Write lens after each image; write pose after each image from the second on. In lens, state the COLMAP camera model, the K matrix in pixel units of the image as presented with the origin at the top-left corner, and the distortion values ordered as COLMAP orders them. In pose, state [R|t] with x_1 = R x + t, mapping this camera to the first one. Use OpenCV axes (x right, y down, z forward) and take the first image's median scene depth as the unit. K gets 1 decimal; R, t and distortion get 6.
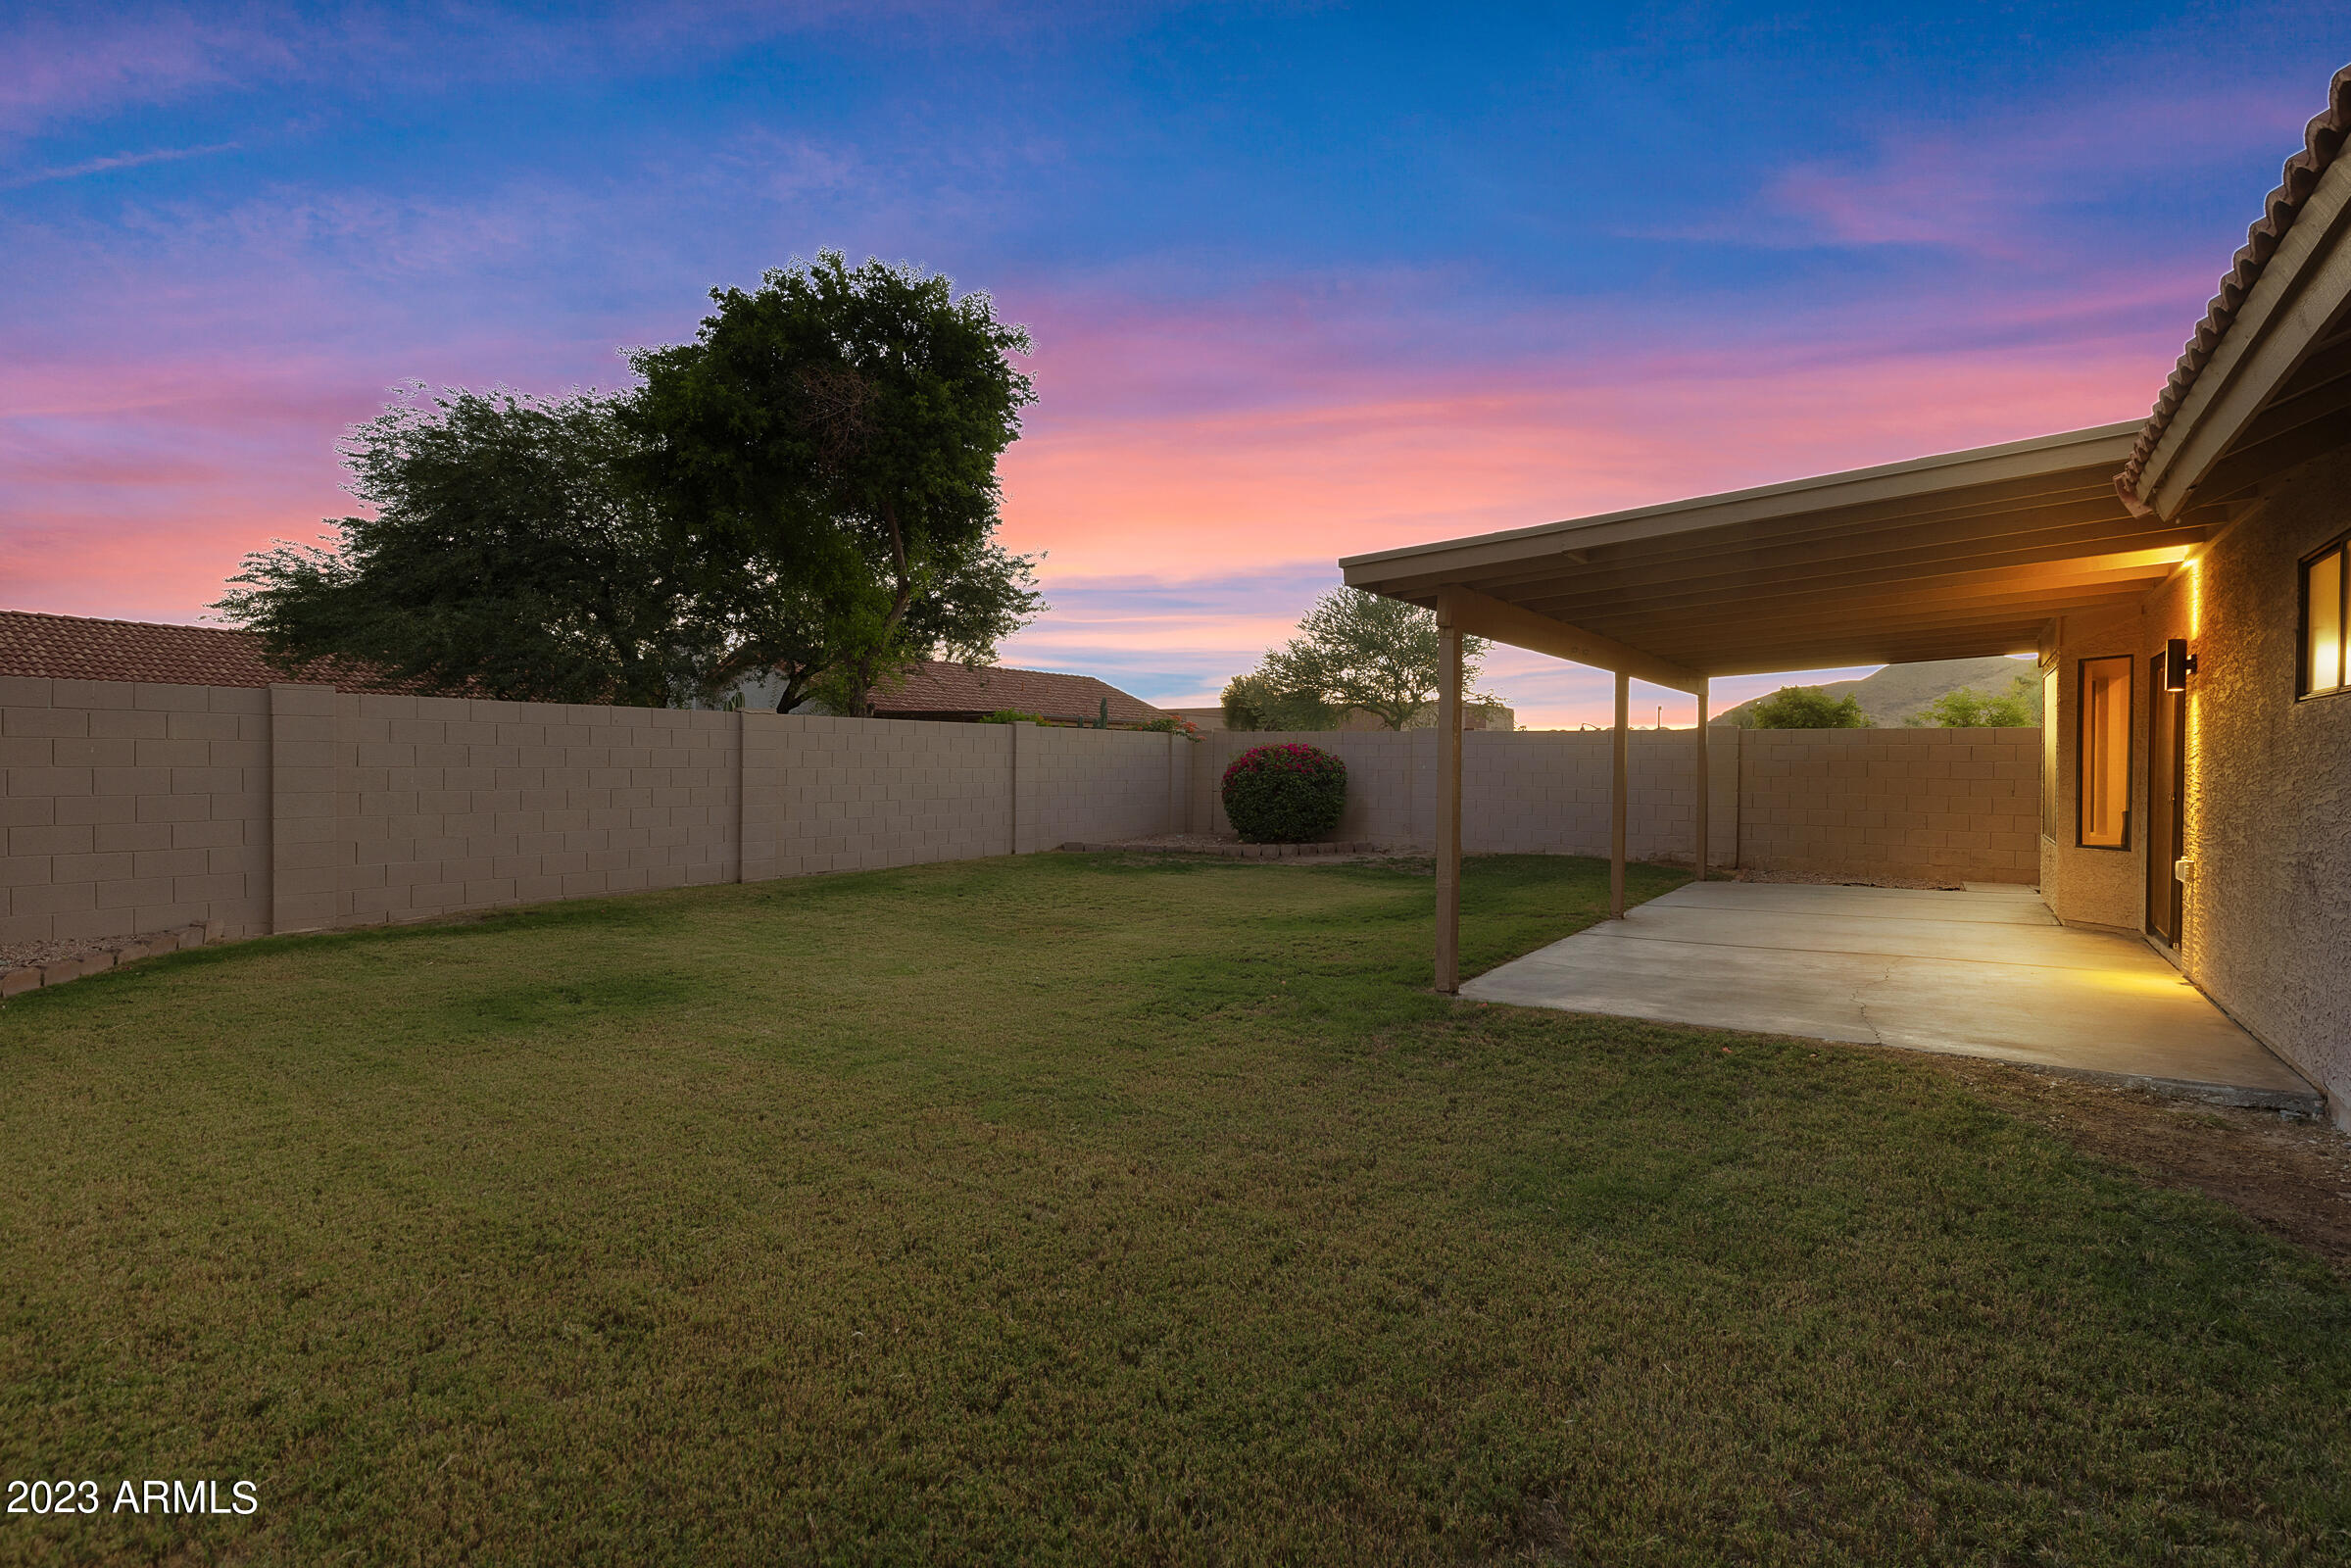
lens RADIAL K [[1094.1, 0, 1175.5], [0, 1094.1, 784.0], [0, 0, 1]] dist [0.001383, 0.000161]
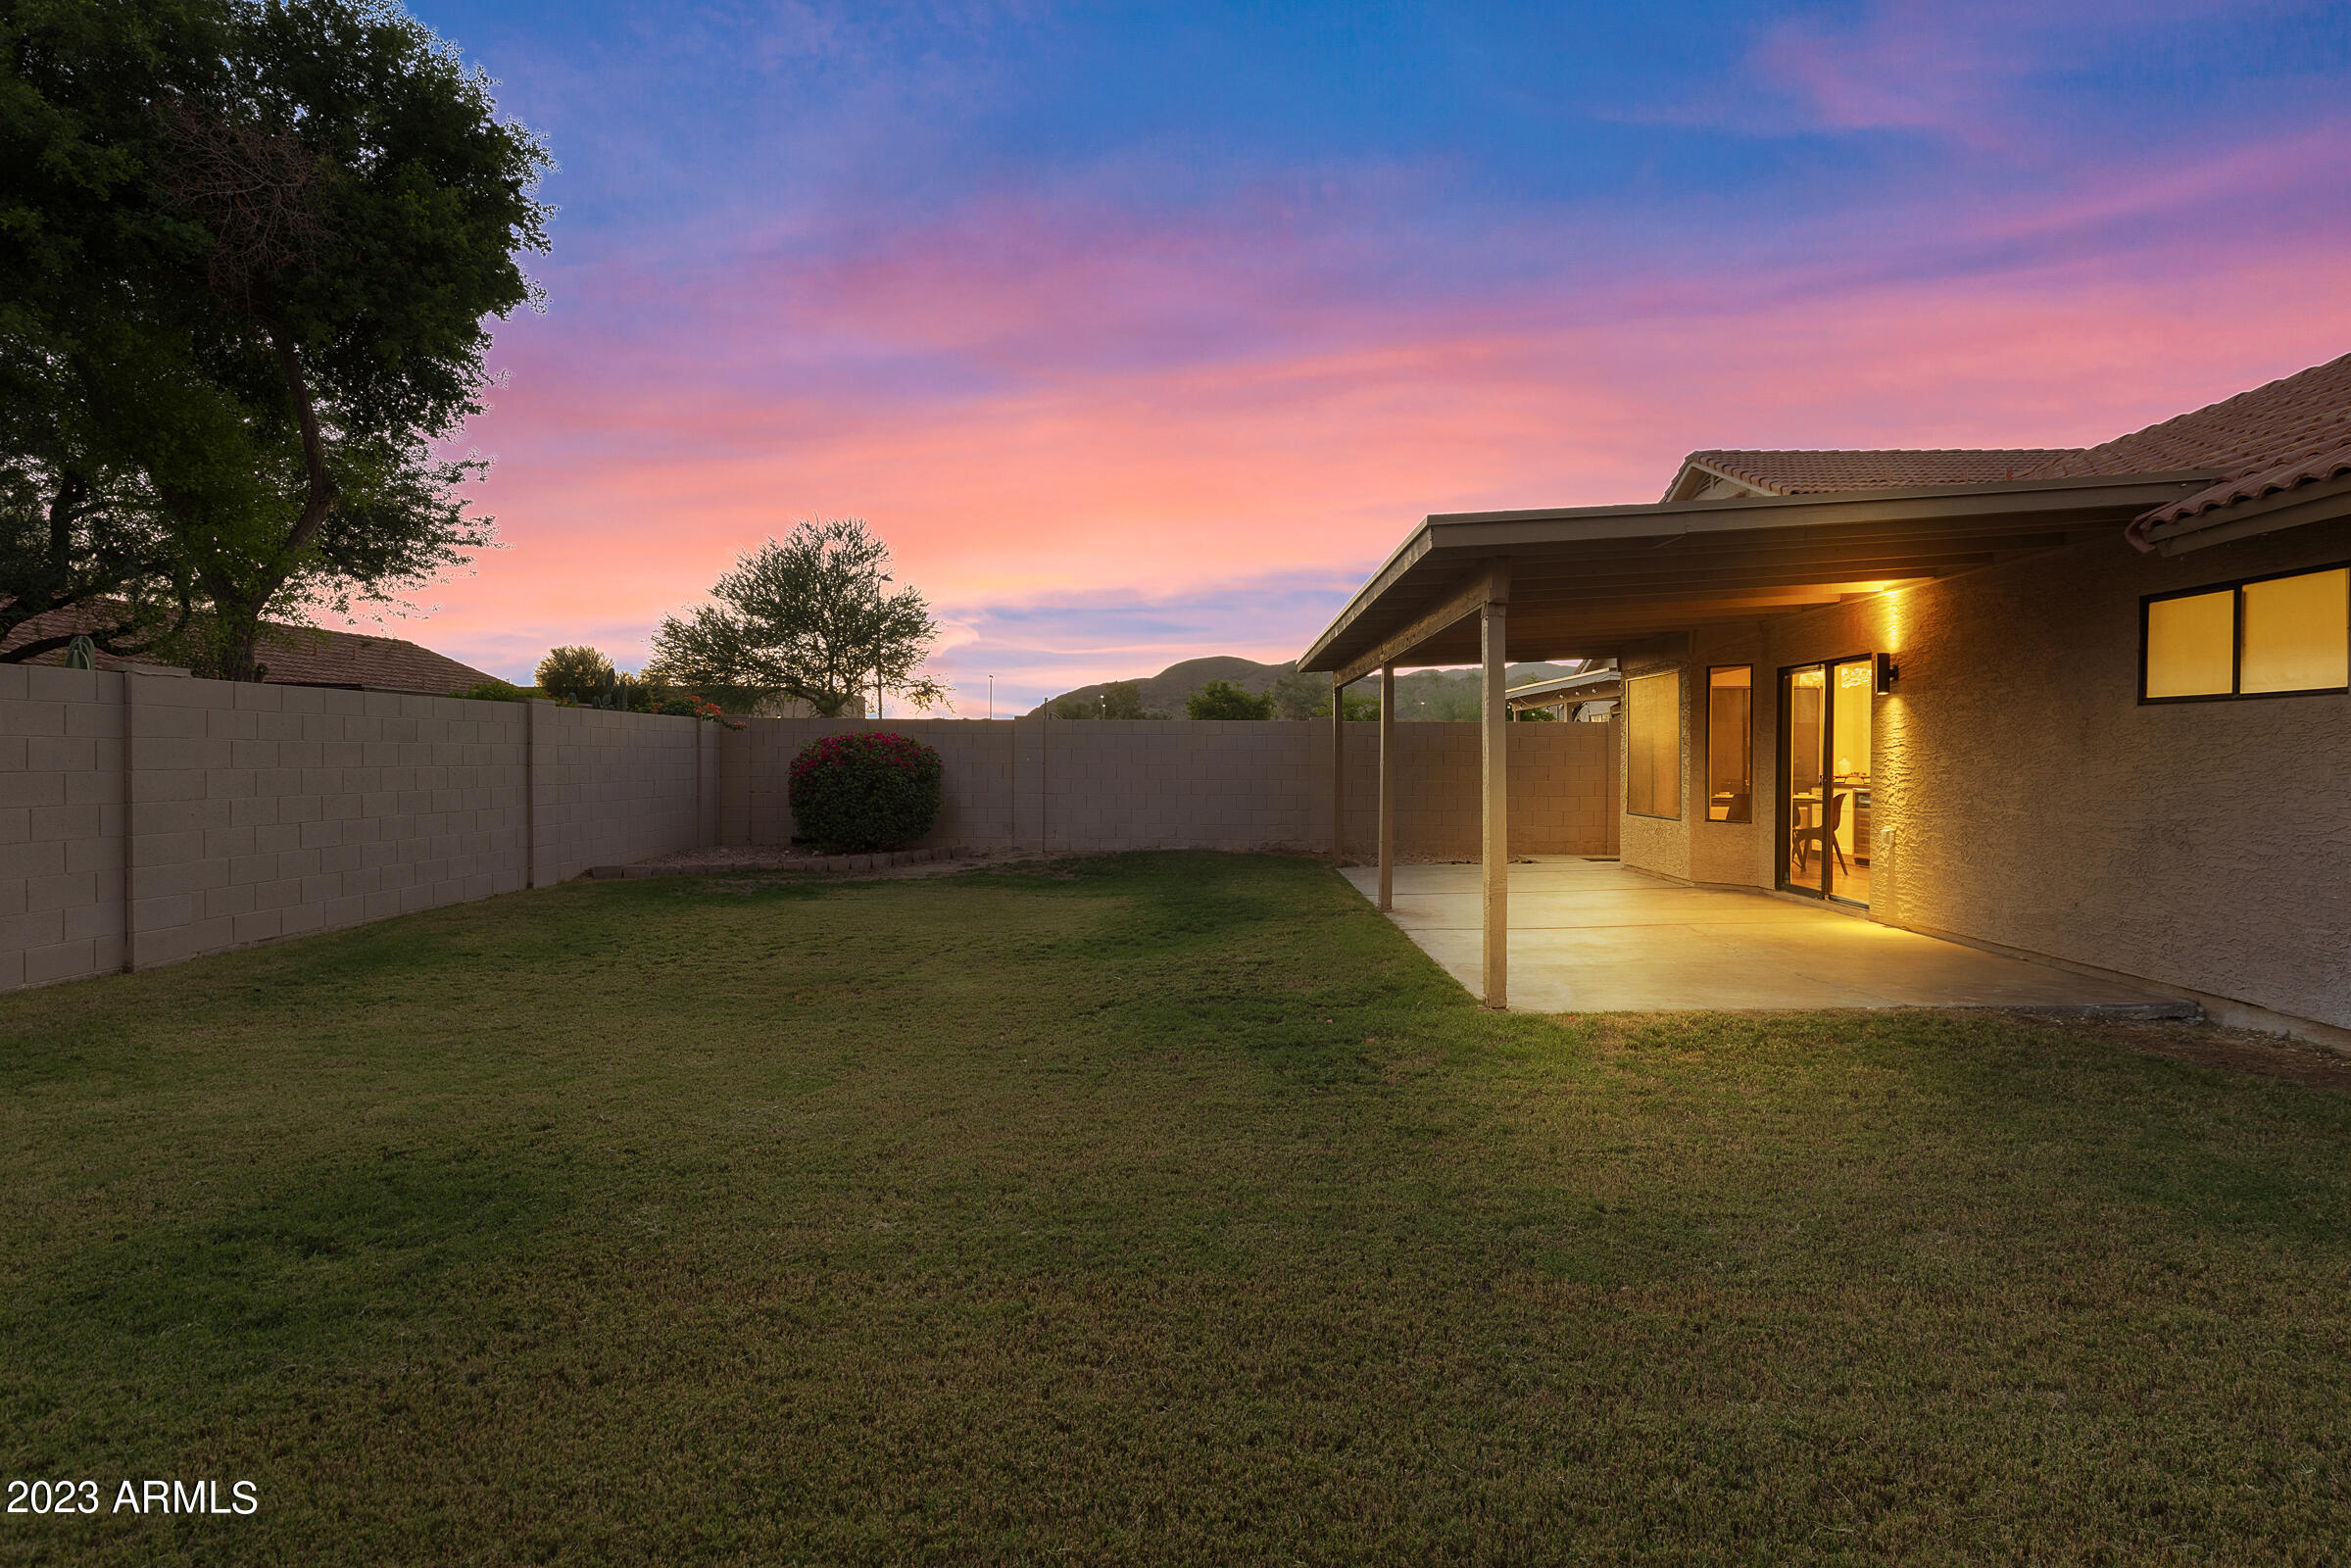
lens RADIAL K [[1165.3, 0, 1175.5], [0, 1165.3, 784.0], [0, 0, 1]] dist [-0.002572, 0.000108]
pose [[0.831216, -0.019646, 0.555602, -0.233870], [0.015943, 0.999807, 0.011502, -0.005063], [-0.555721, -0.000702, 0.831369, 0.160039]]
